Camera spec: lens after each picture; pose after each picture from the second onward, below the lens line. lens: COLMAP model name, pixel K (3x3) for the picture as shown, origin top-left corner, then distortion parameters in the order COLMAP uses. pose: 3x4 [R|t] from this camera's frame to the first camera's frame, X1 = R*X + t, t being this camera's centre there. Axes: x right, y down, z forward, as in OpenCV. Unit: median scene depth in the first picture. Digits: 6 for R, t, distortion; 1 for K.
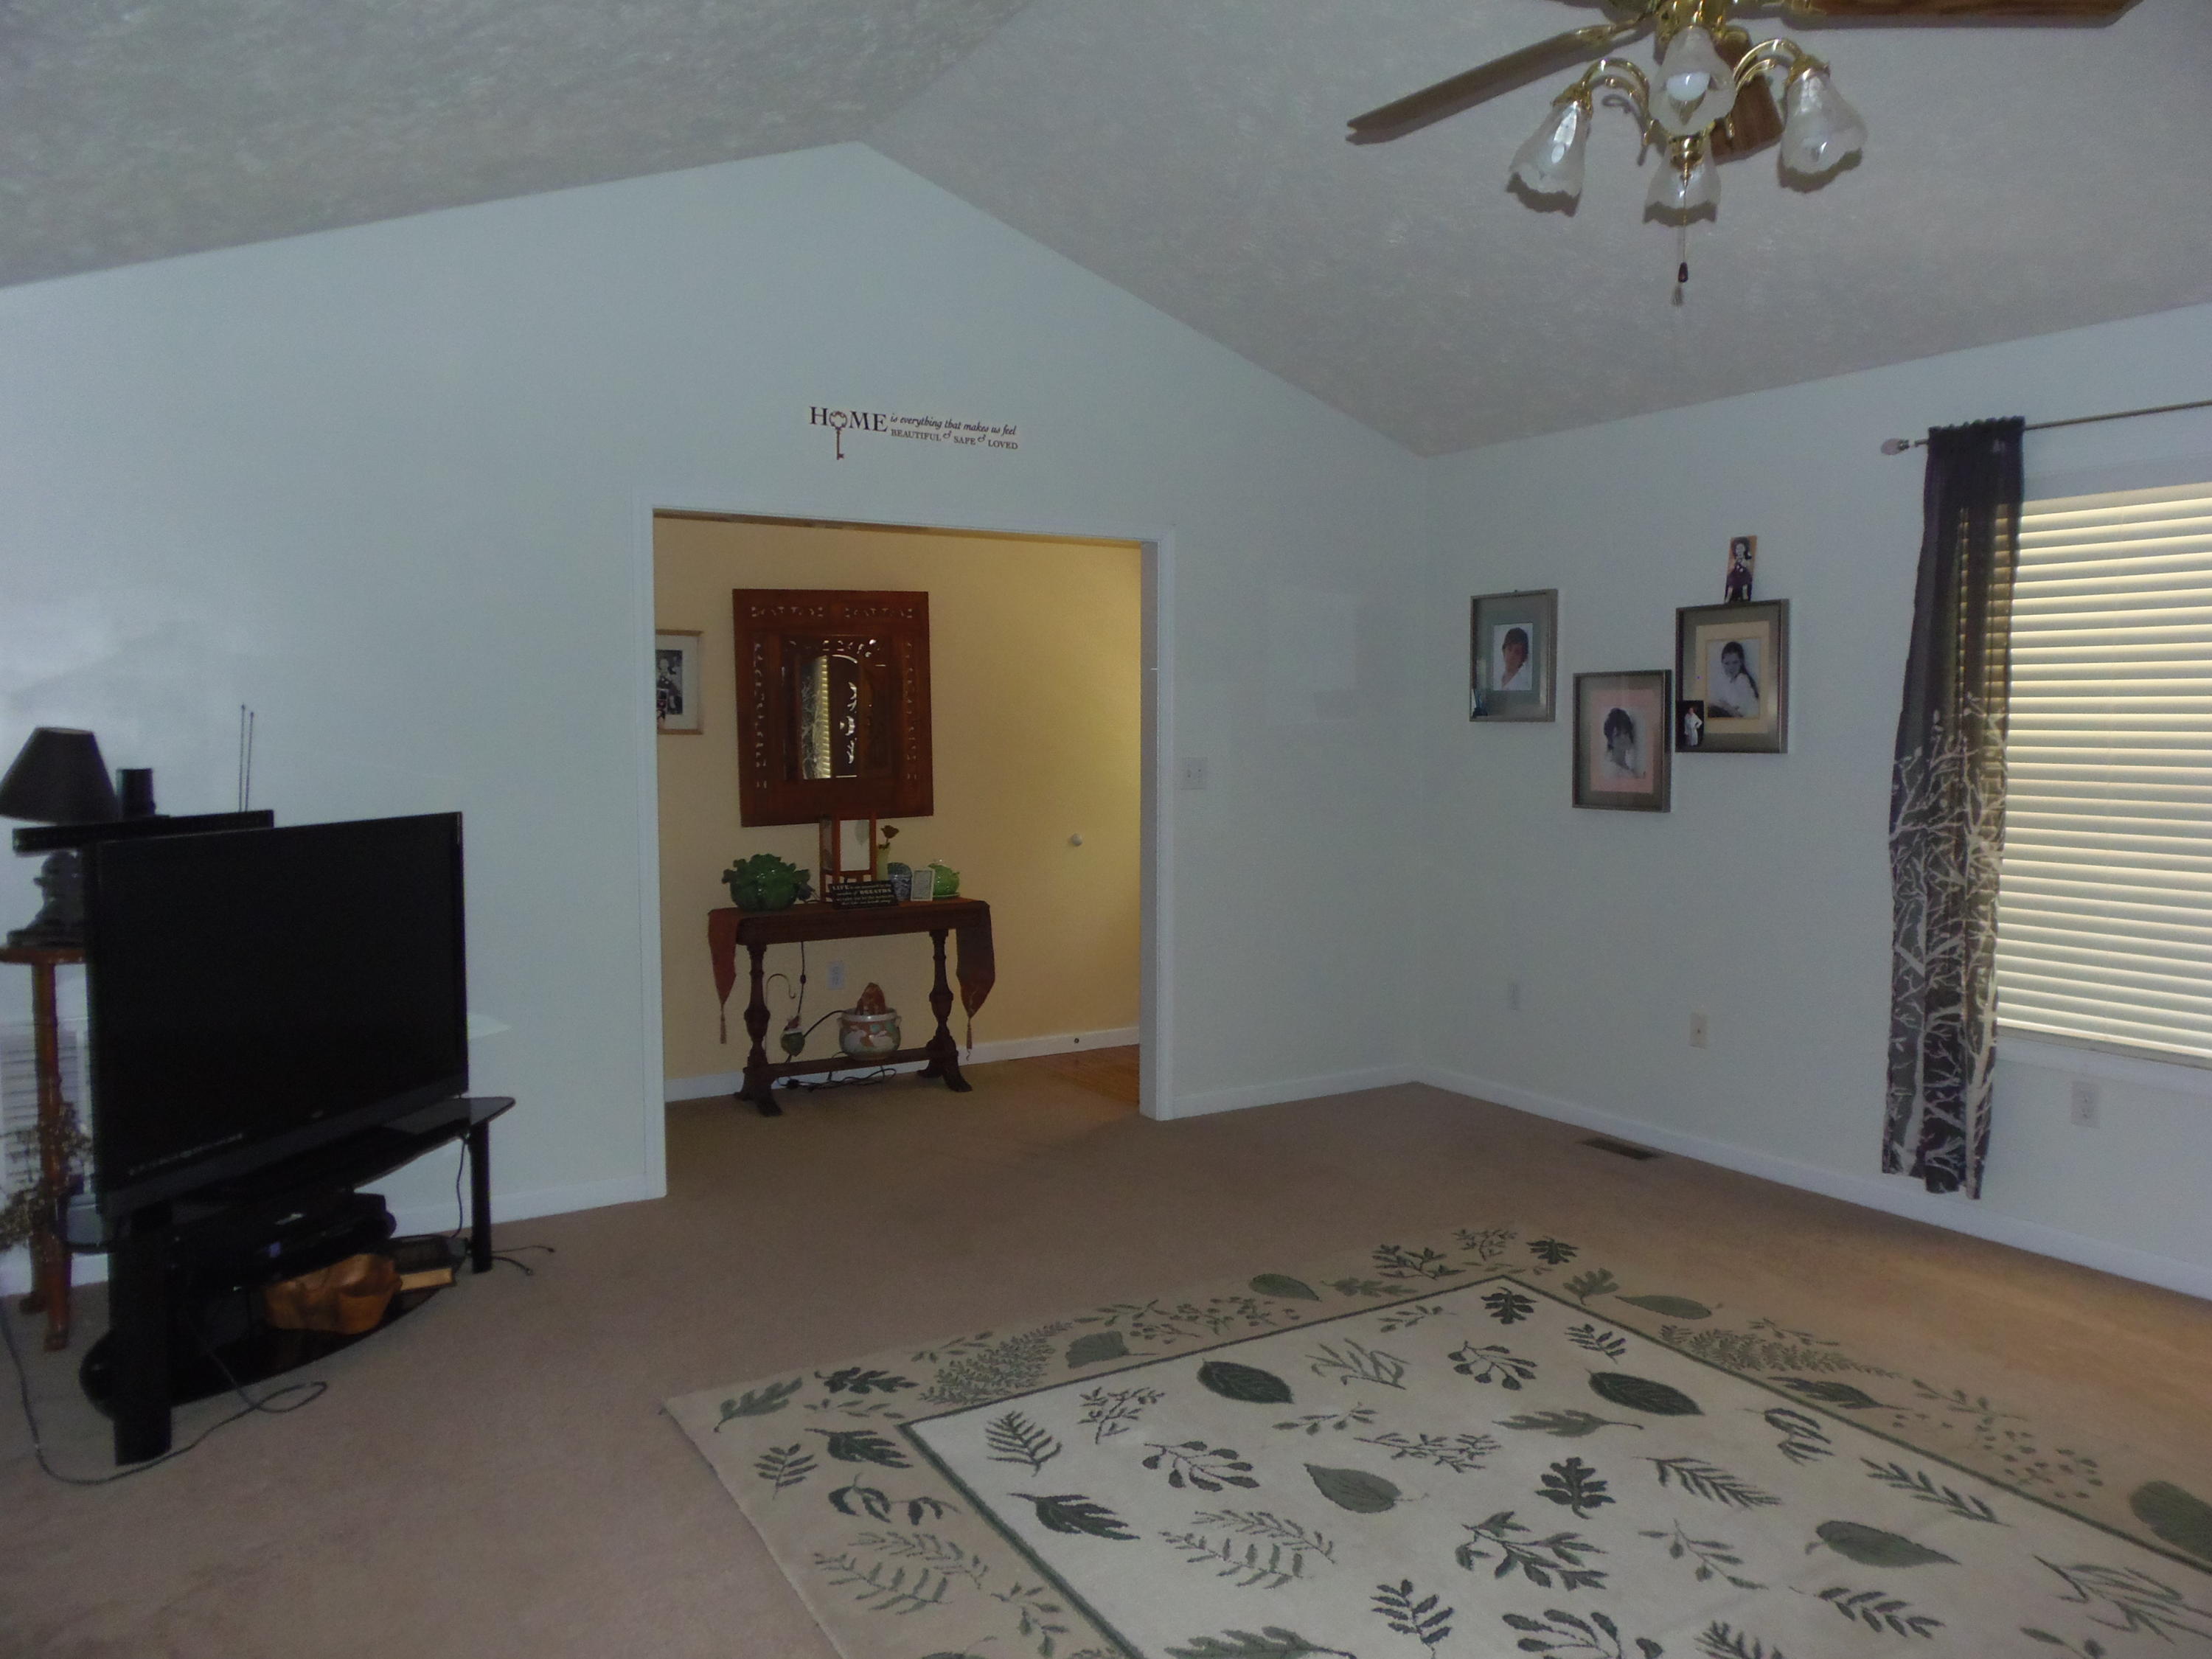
lens RADIAL K [[1610.9, 0, 1110.1], [0, 1610.9, 838.0], [0, 0, 1]] dist [-0.020668, 0.003510]
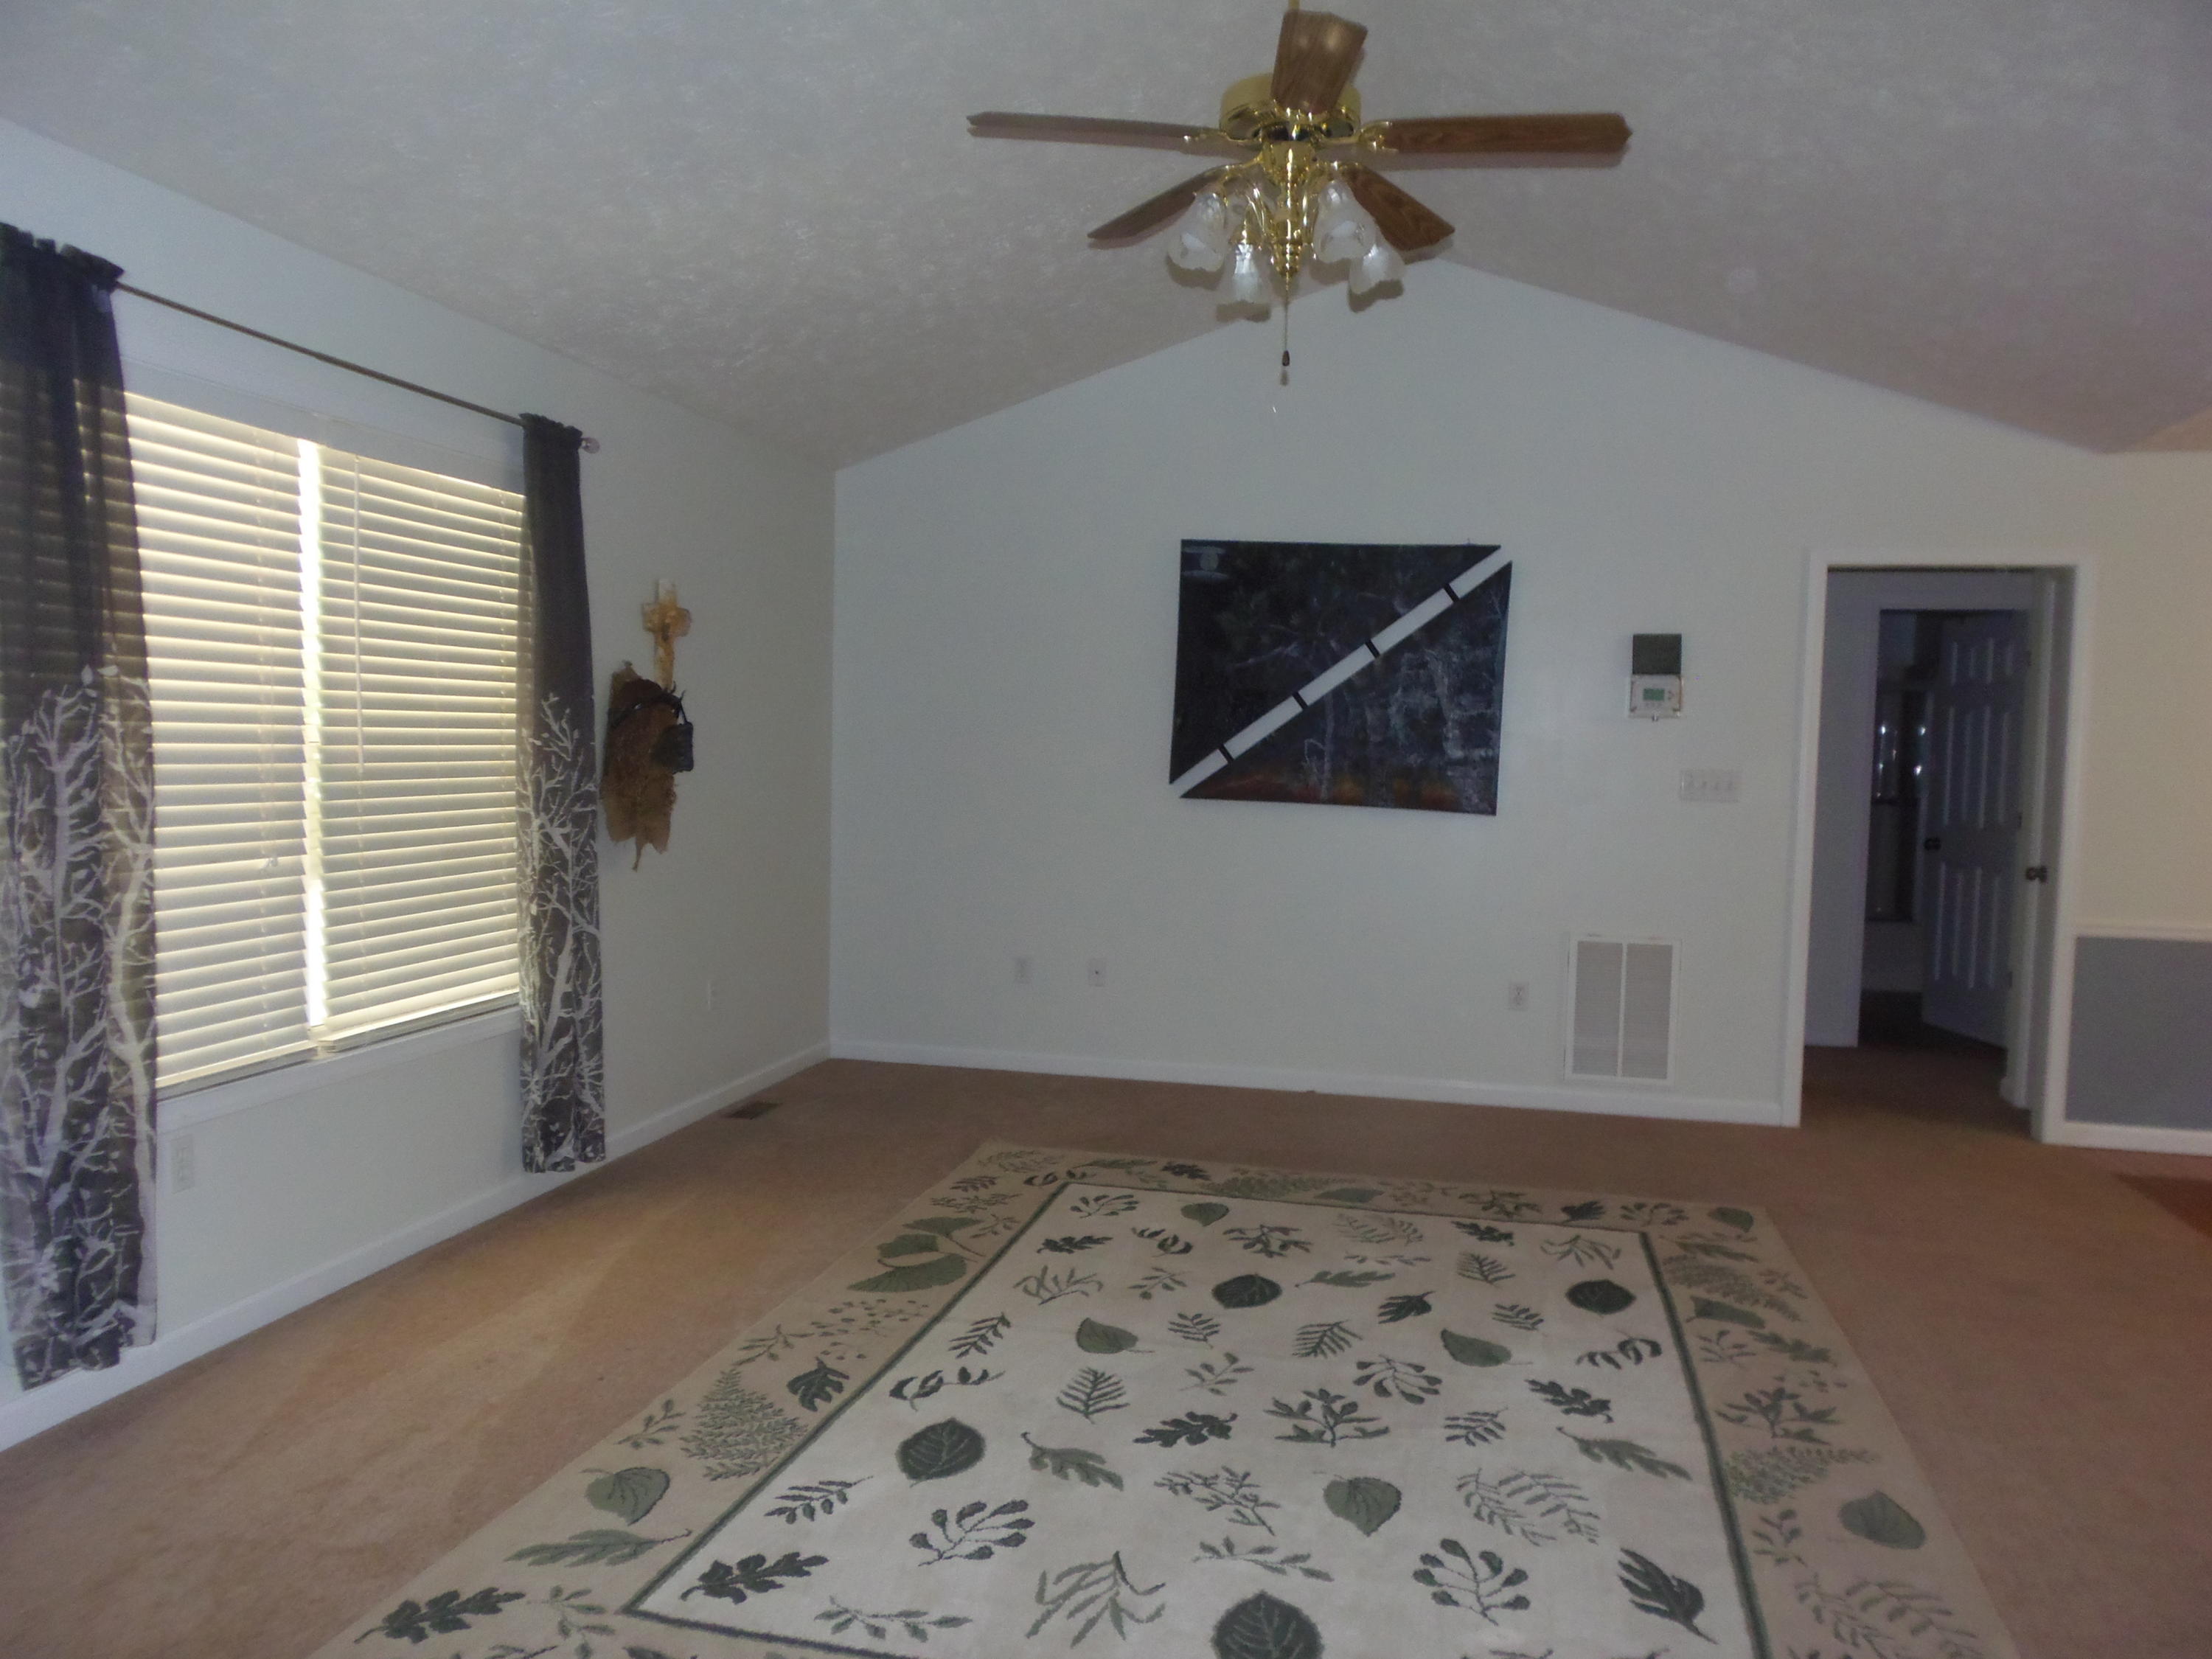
lens RADIAL K [[1610.9, 0, 1110.1], [0, 1610.9, 838.0], [0, 0, 1]] dist [-0.020668, 0.003510]
pose [[-0.708742, -0.056725, 0.703184, -0.337985], [0.032655, 0.993056, 0.113022, -0.088305], [-0.704712, 0.103066, -0.701968, 1.494146]]
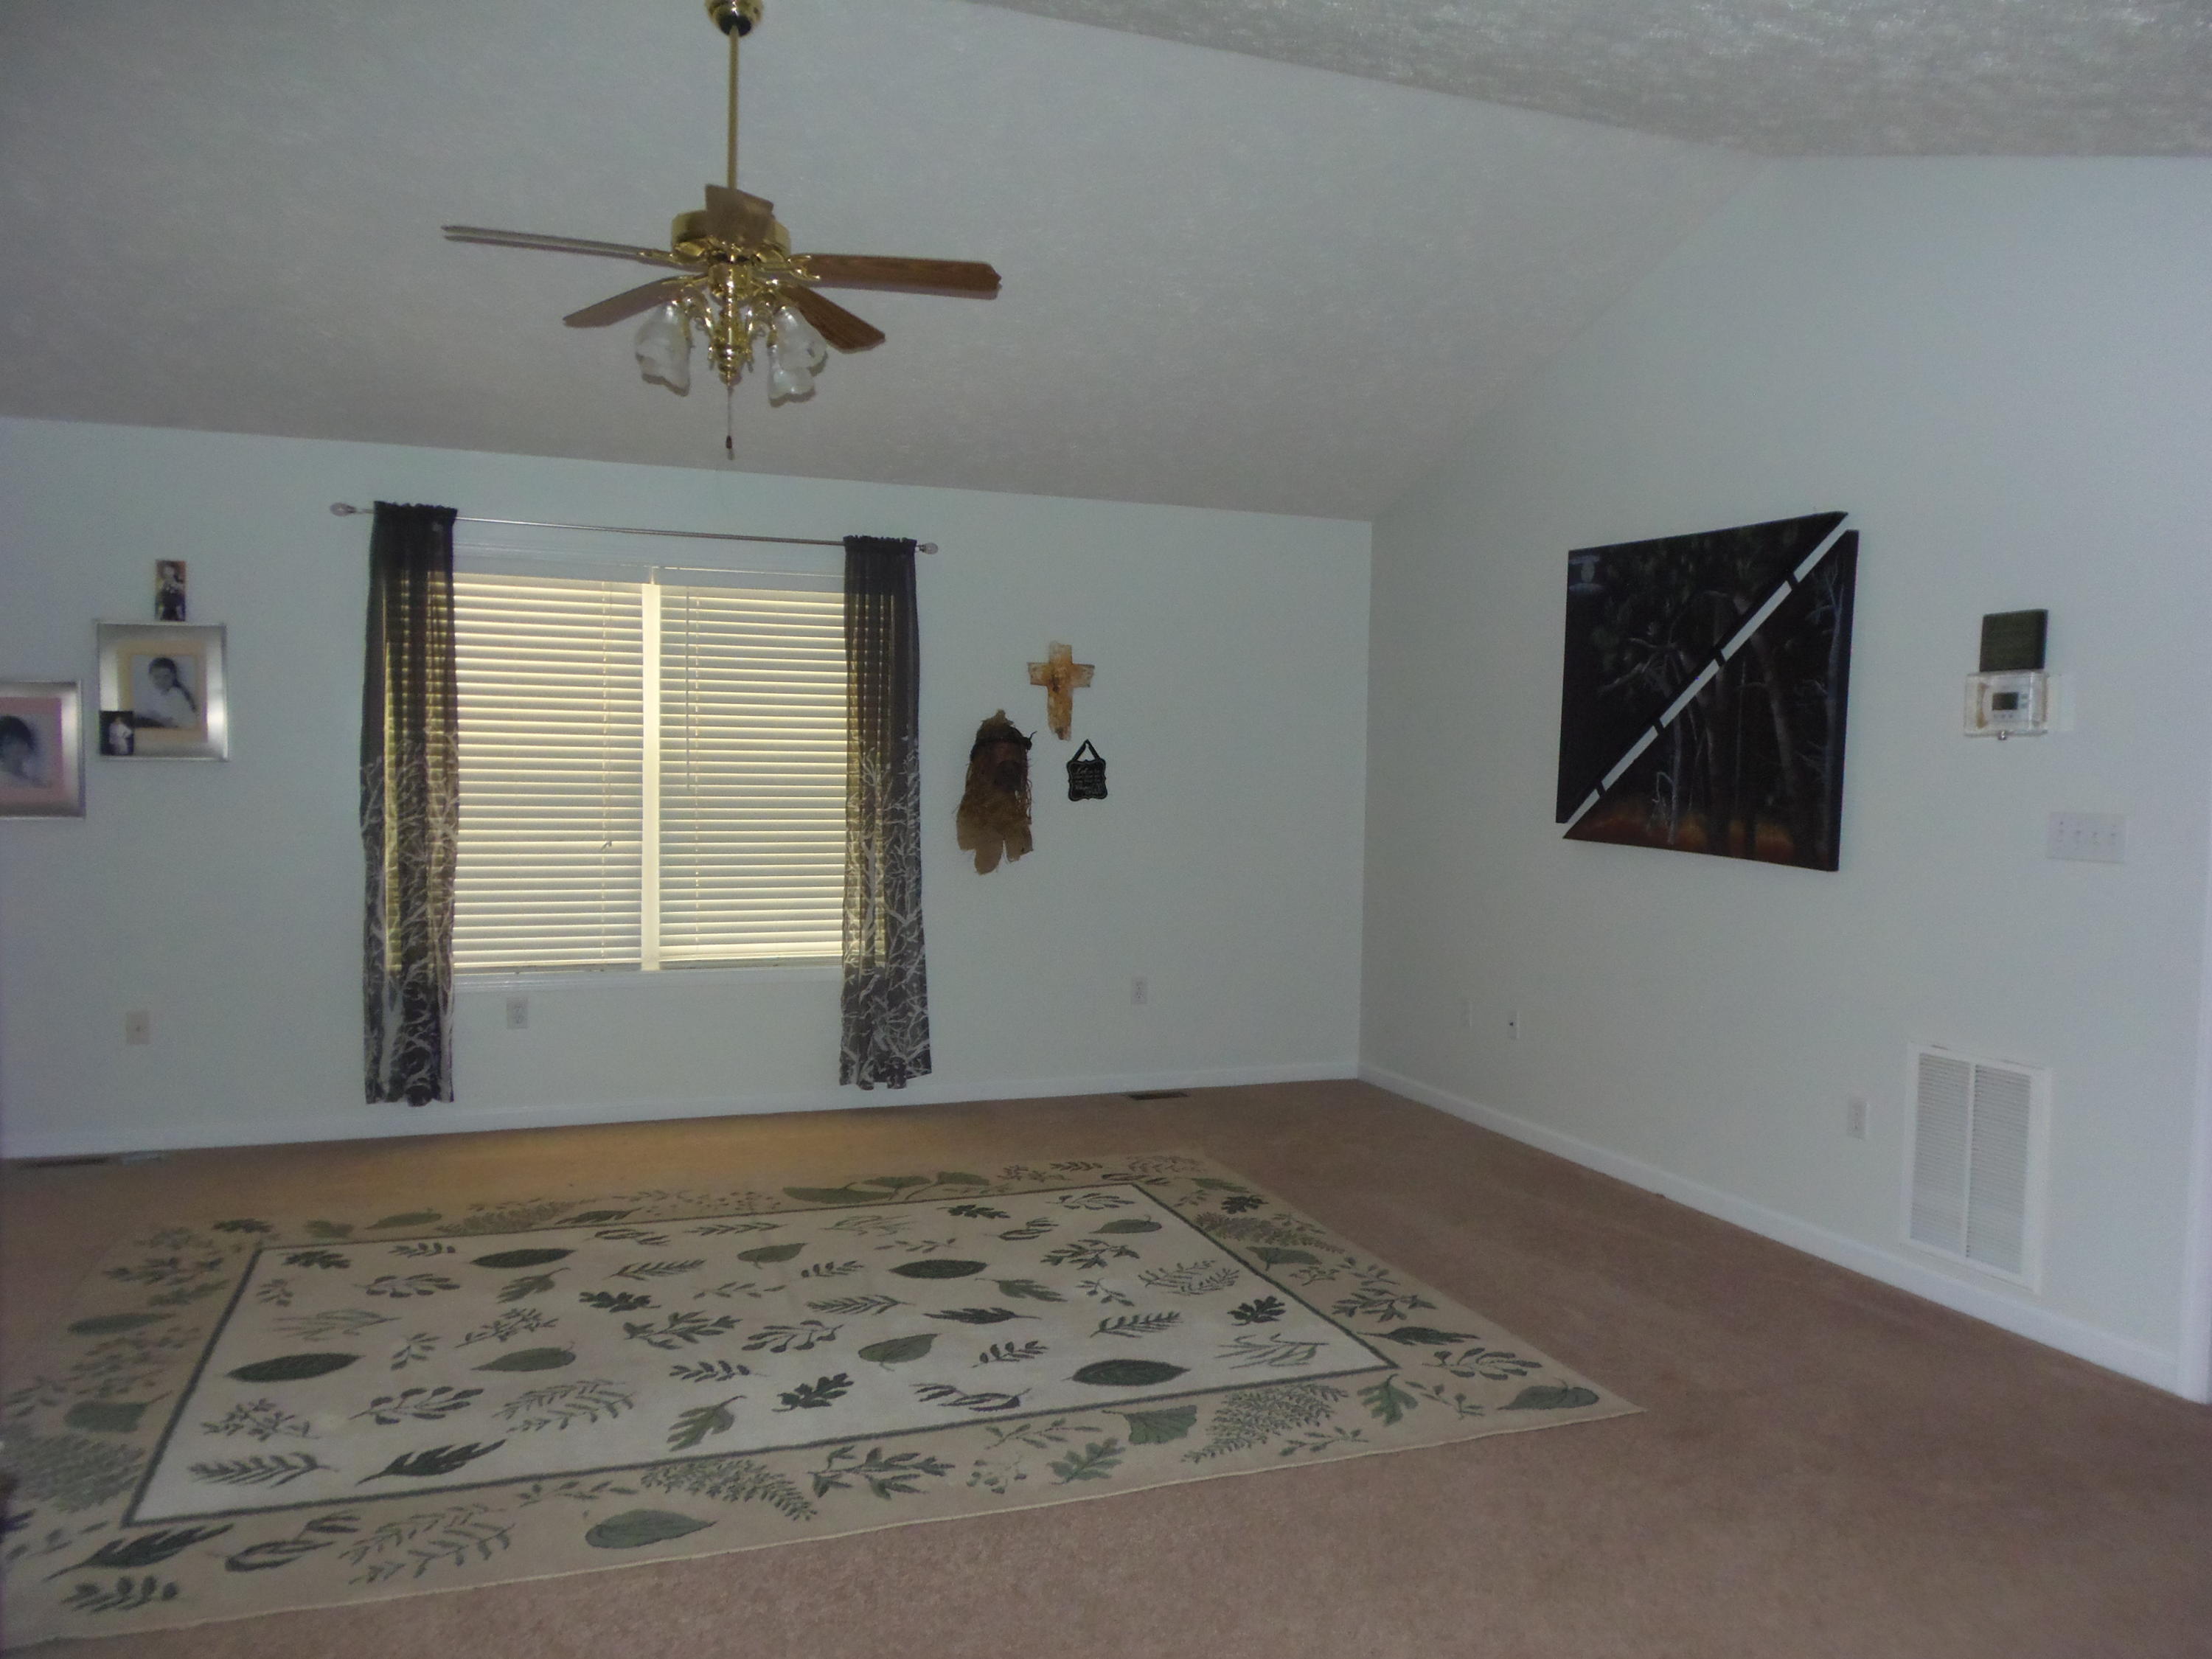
lens RADIAL K [[1610.9, 0, 1110.1], [0, 1610.9, 838.0], [0, 0, 1]] dist [-0.020668, 0.003510]
pose [[0.184897, -0.042430, 0.981842, -0.804693], [0.056261, 0.997886, 0.032528, -0.002179], [-0.981146, 0.049225, 0.186893, 0.279846]]
